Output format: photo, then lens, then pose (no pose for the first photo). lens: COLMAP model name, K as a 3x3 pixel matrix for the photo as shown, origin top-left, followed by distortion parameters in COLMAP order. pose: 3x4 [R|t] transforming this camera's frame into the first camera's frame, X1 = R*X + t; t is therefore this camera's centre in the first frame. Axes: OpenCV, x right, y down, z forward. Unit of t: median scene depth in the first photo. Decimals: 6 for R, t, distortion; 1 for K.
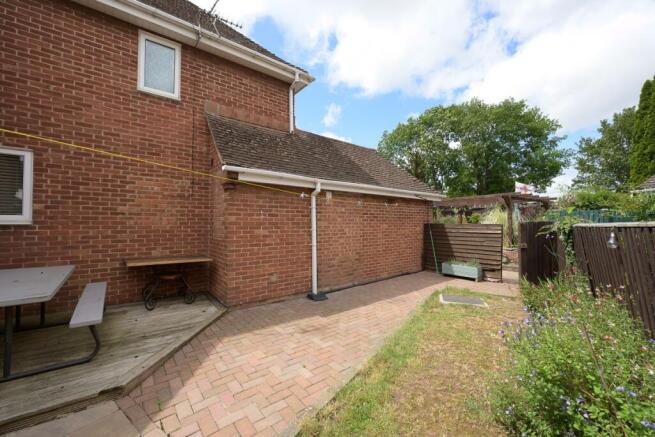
lens RADIAL K [[261.1, 0, 327.5], [0, 261.1, 218.5], [0, 0, 1]] dist [-0.000040, 0.000301]
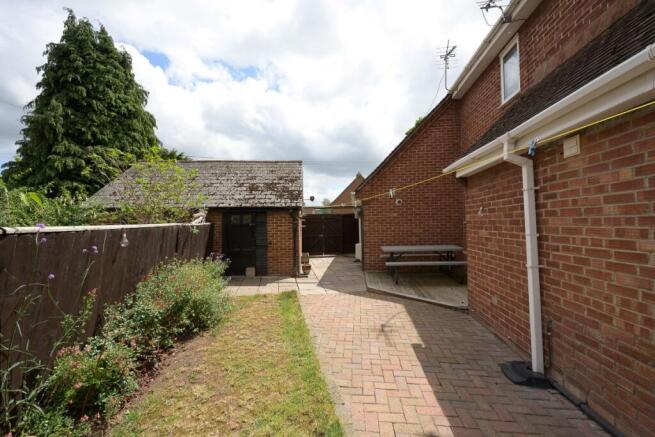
lens RADIAL K [[261.1, 0, 327.5], [0, 261.1, 218.5], [0, 0, 1]] dist [-0.000040, 0.000301]
pose [[-0.705533, -0.004982, -0.708659, 0.702328], [0.023838, 0.999243, -0.030758, 0.023848], [0.708276, -0.038593, -0.704880, 1.363052]]
